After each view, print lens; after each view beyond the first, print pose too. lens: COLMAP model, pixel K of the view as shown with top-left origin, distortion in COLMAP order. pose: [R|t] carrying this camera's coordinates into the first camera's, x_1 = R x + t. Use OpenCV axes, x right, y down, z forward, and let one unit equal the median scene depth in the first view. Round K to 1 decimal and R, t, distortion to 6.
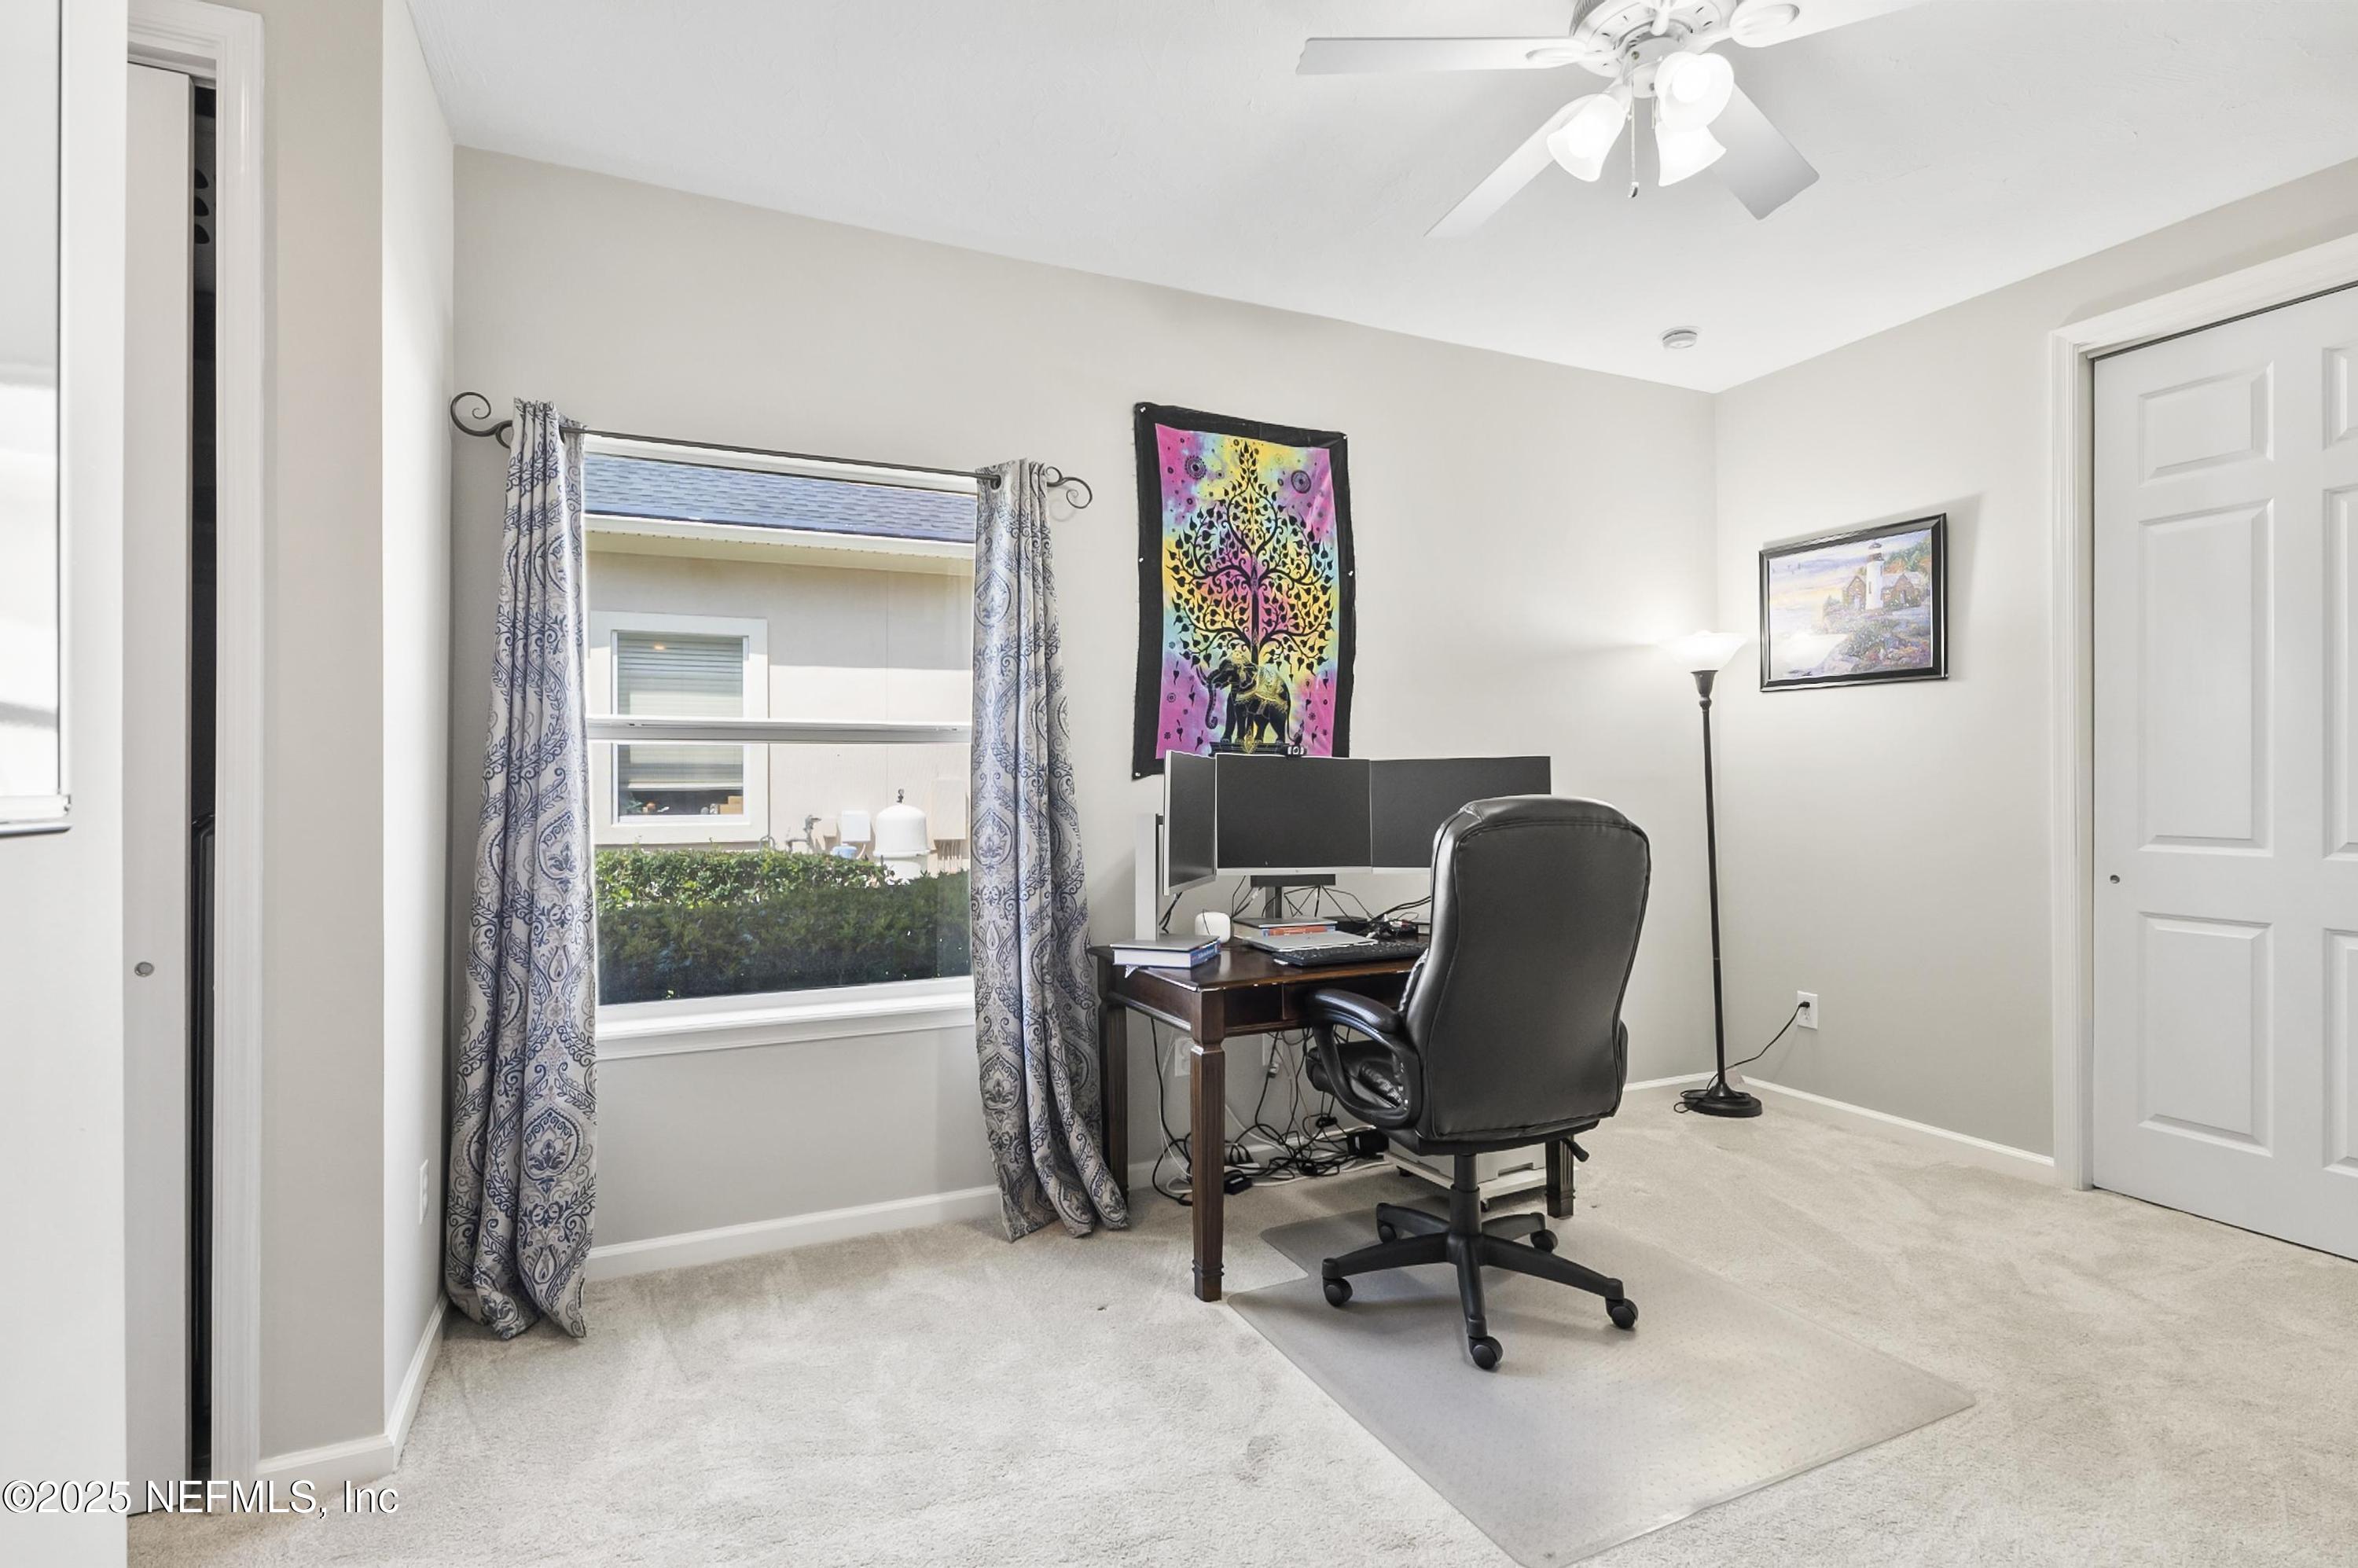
lens RADIAL K [[1126.8, 0, 1178.4], [0, 1126.8, 782.7], [0, 0, 1]] dist [0.010631, 0.000390]
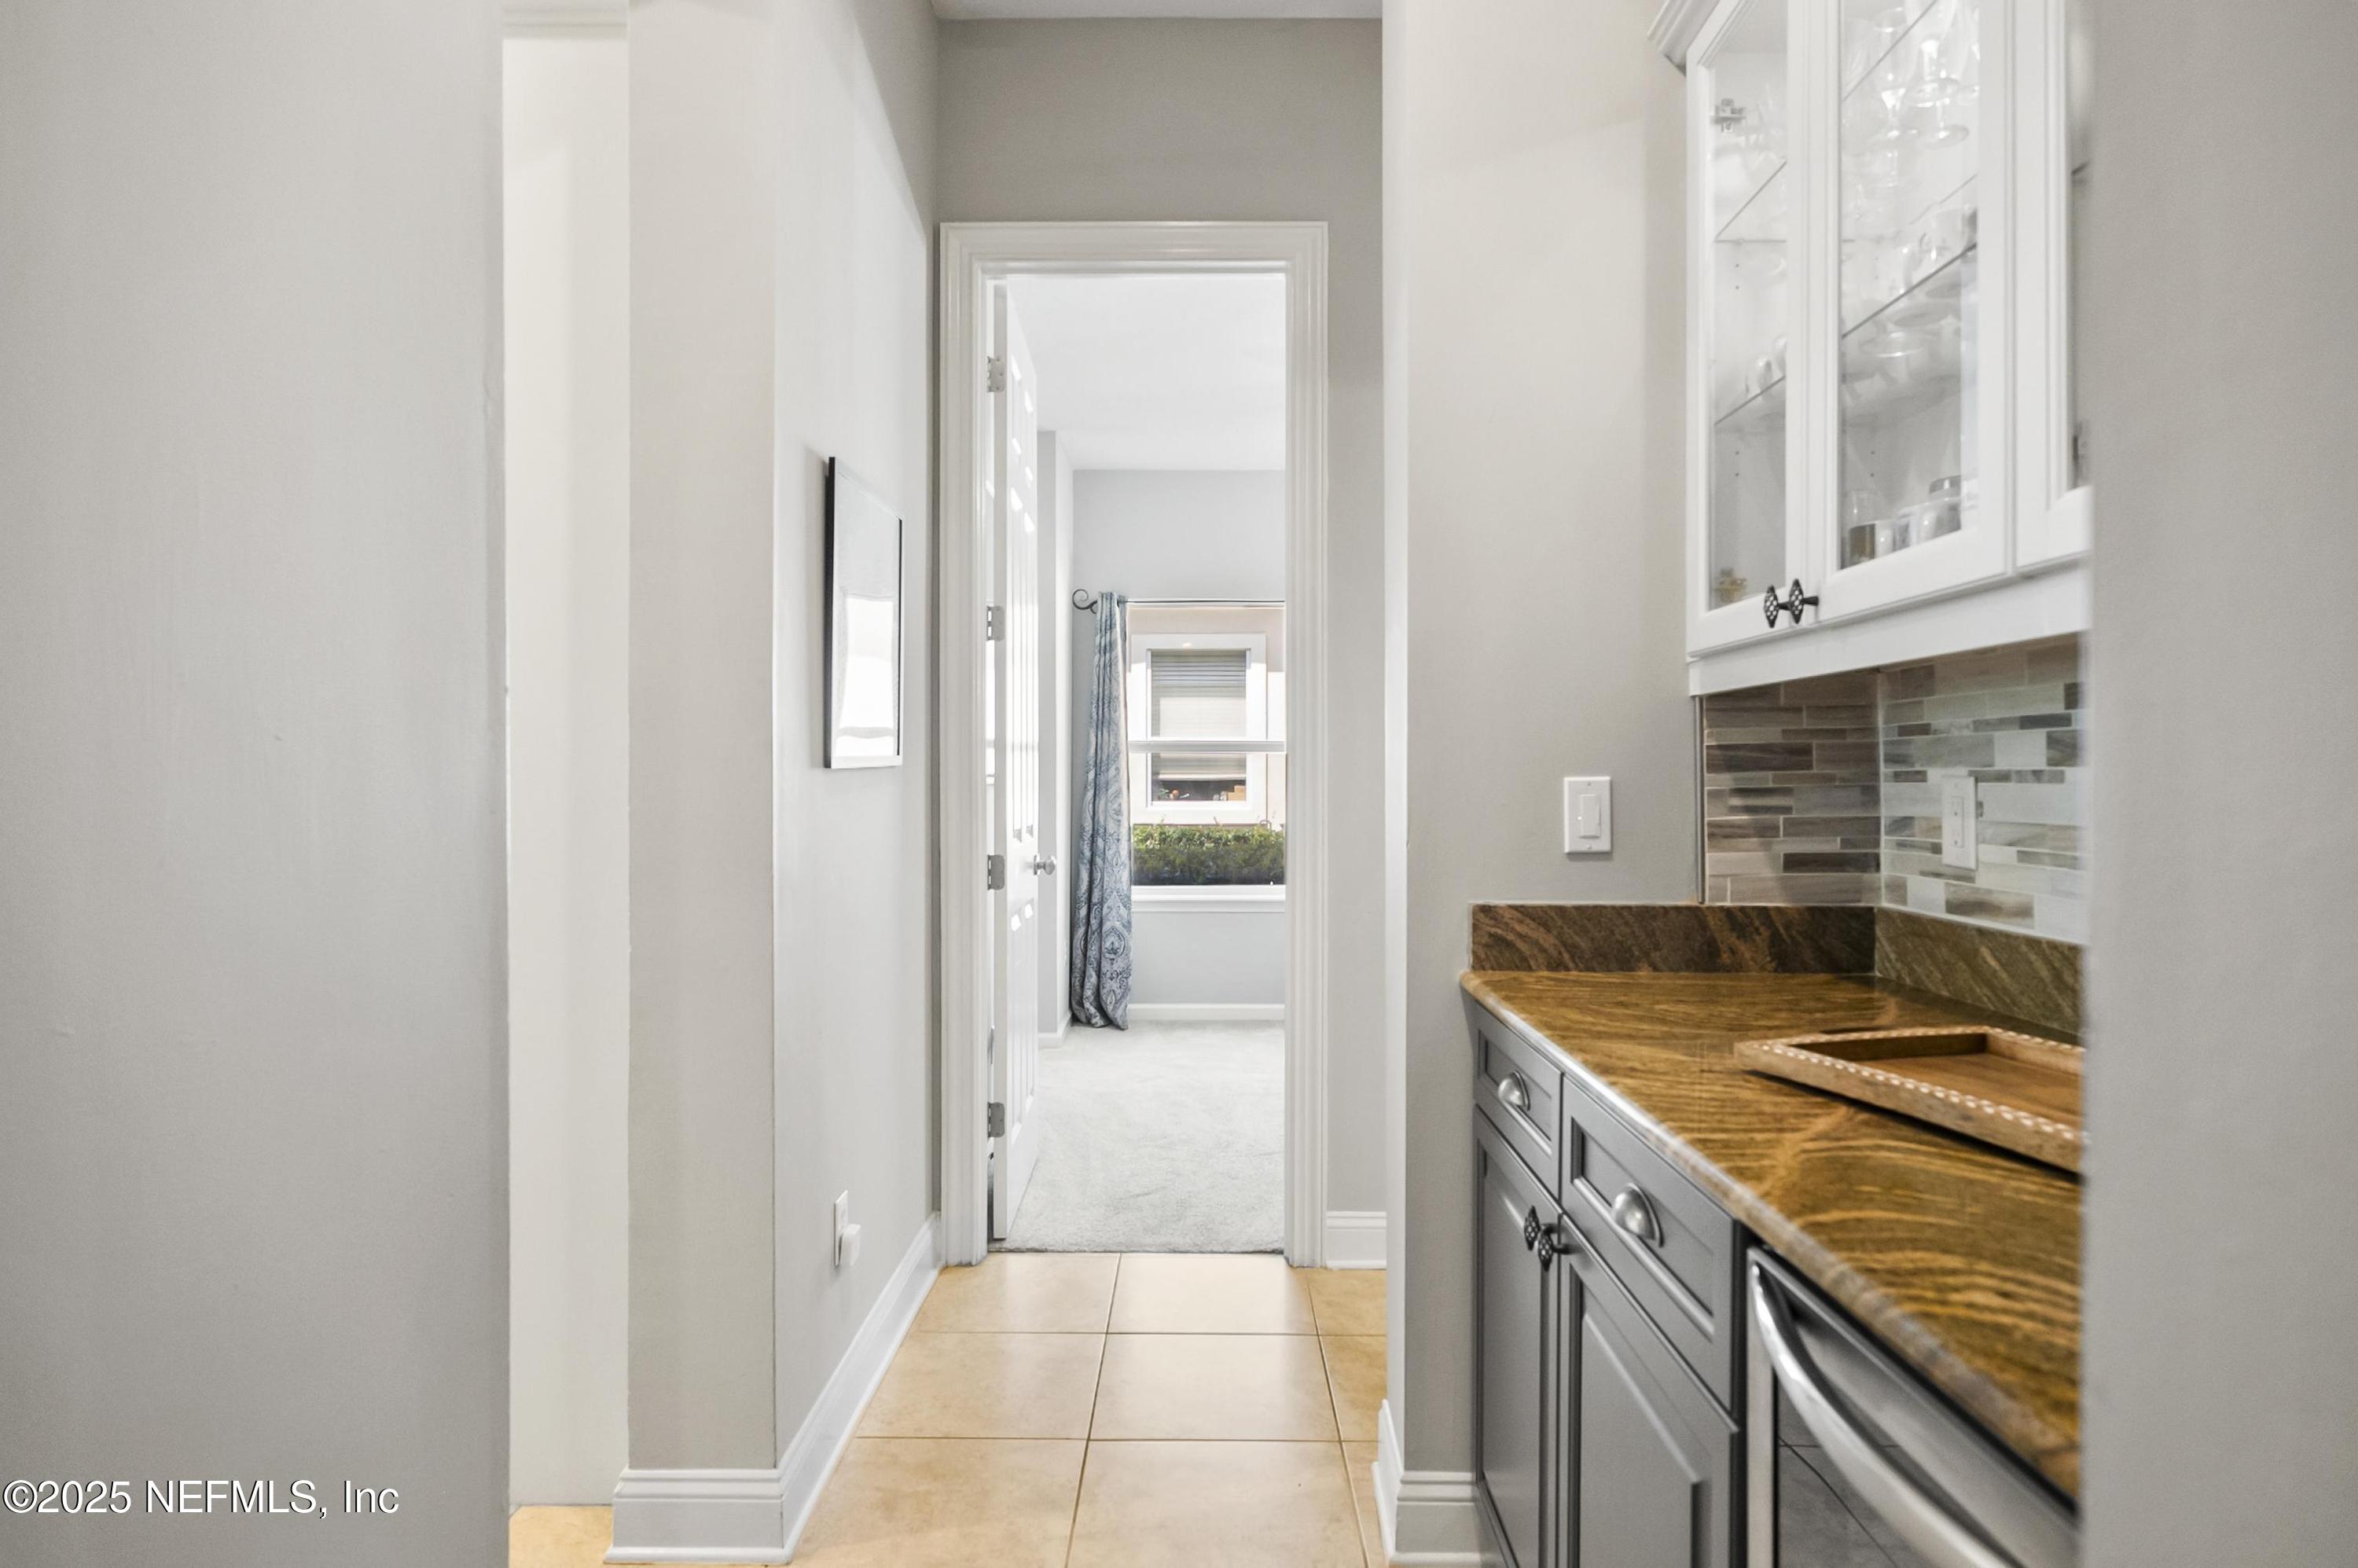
lens RADIAL K [[1337.3, 0, 1177.3], [0, 1337.3, 784.8], [0, 0, 1]] dist [-0.005710, -0.001103]
pose [[0.901868, 0.005270, -0.431980, 0.635084], [-0.001811, 0.999963, 0.008418, -0.001685], [0.432008, -0.006809, 0.901844, -1.207105]]
